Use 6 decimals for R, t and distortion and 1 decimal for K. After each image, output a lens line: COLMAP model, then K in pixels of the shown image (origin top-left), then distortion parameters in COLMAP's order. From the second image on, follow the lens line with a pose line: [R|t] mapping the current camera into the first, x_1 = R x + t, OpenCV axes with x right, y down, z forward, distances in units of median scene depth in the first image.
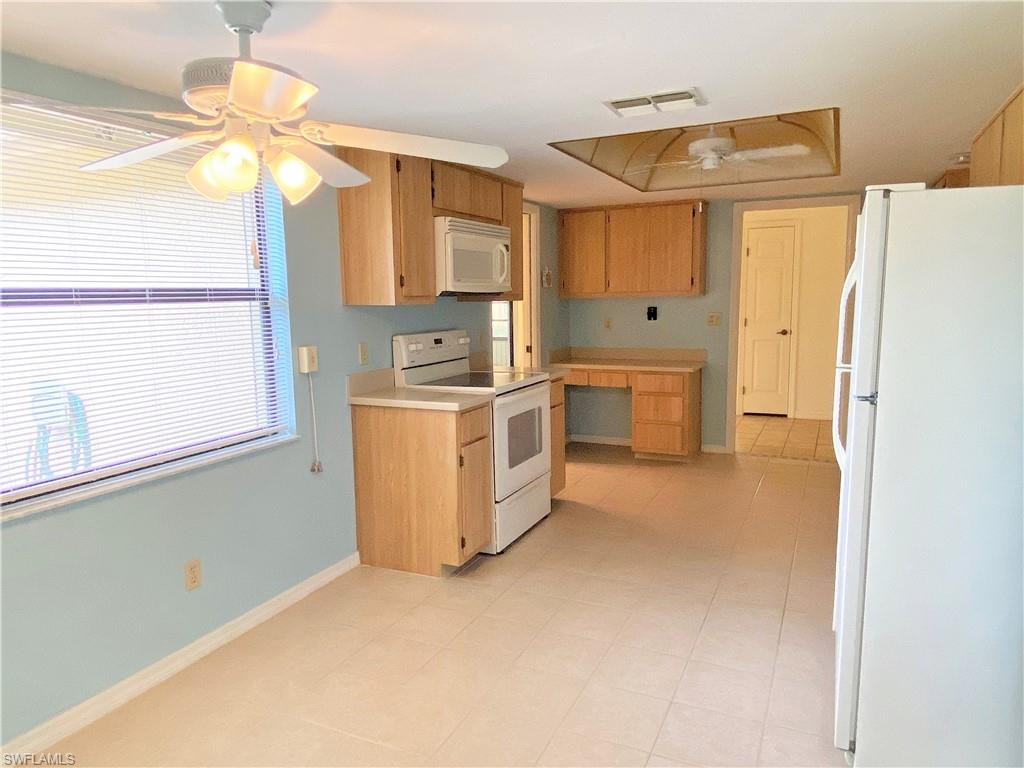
lens RADIAL K [[702.8, 0, 512.0], [0, 702.8, 384.0], [0, 0, 1]] dist [0.022592, -0.000255]
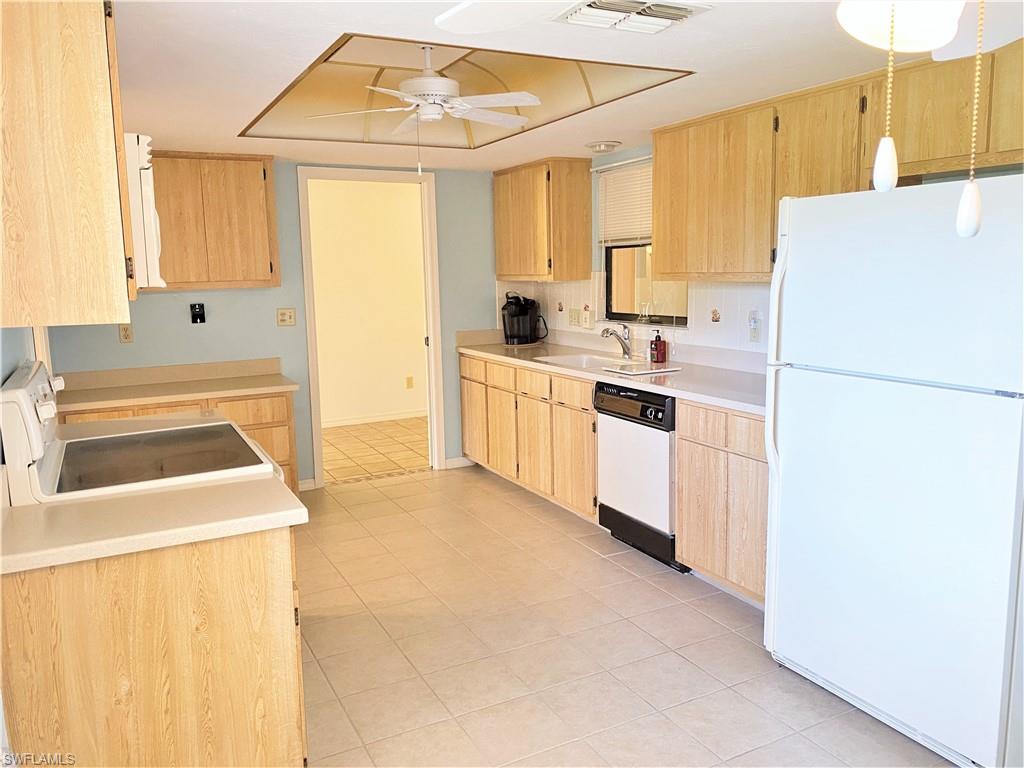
lens RADIAL K [[776.8, 0, 512.0], [0, 776.8, 384.0], [0, 0, 1]] dist [0.009682, 0.002508]
pose [[0.611732, -0.113594, 0.782866, -0.239127], [0.110399, 0.992211, 0.057704, -0.044702], [-0.783323, 0.051128, 0.619508, 0.308272]]
